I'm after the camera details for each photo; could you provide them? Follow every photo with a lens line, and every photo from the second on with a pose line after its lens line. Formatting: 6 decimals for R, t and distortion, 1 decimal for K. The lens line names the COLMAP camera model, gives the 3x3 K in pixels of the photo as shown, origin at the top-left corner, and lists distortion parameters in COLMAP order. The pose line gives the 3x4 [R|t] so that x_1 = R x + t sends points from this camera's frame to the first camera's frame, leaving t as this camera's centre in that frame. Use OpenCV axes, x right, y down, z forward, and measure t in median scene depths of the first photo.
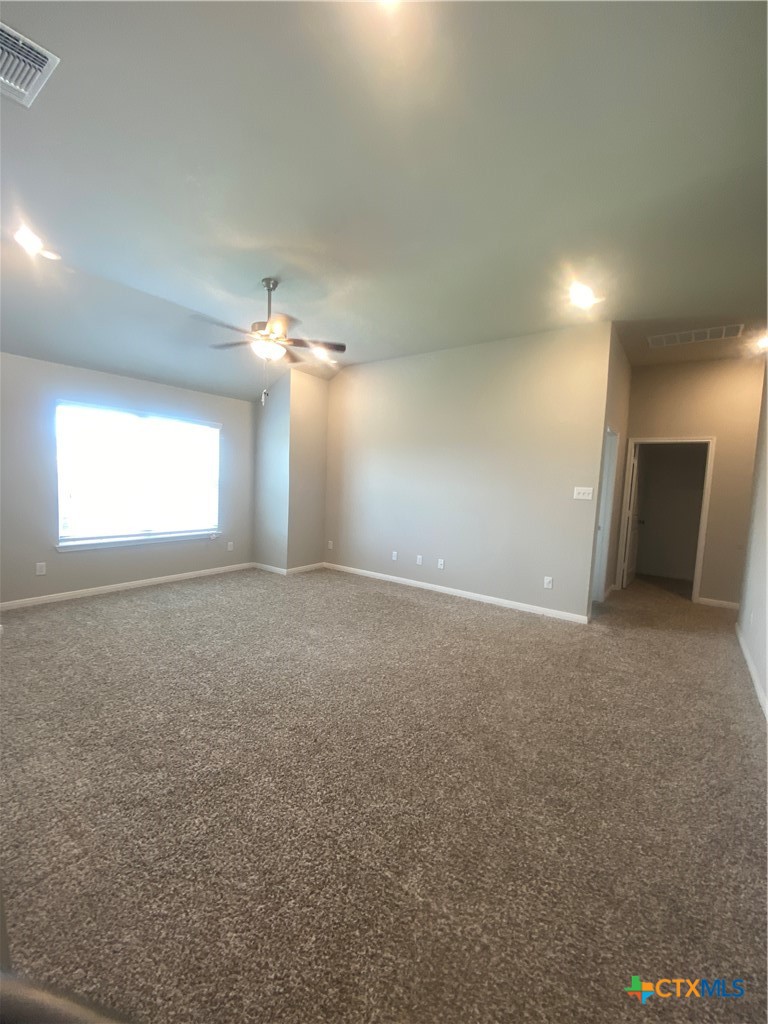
lens RADIAL K [[416.5, 0, 383.7], [0, 416.5, 515.3], [0, 0, 1]] dist [0.000955, 0.000033]
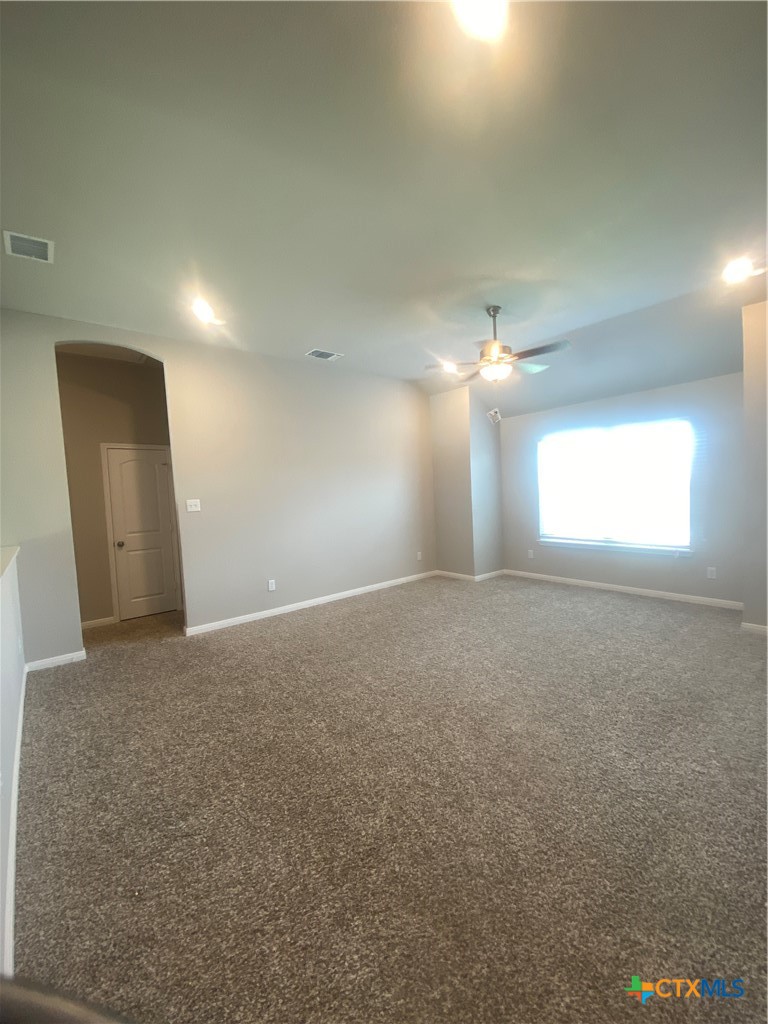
lens RADIAL K [[416.5, 0, 383.4], [0, 416.5, 509.2], [0, 0, 1]] dist [0.000955, 0.000033]
pose [[-0.244843, 0.019660, -0.969363, 0.567181], [-0.044747, 0.998500, 0.031554, -0.041749], [0.968530, 0.051102, -0.243596, 0.669544]]
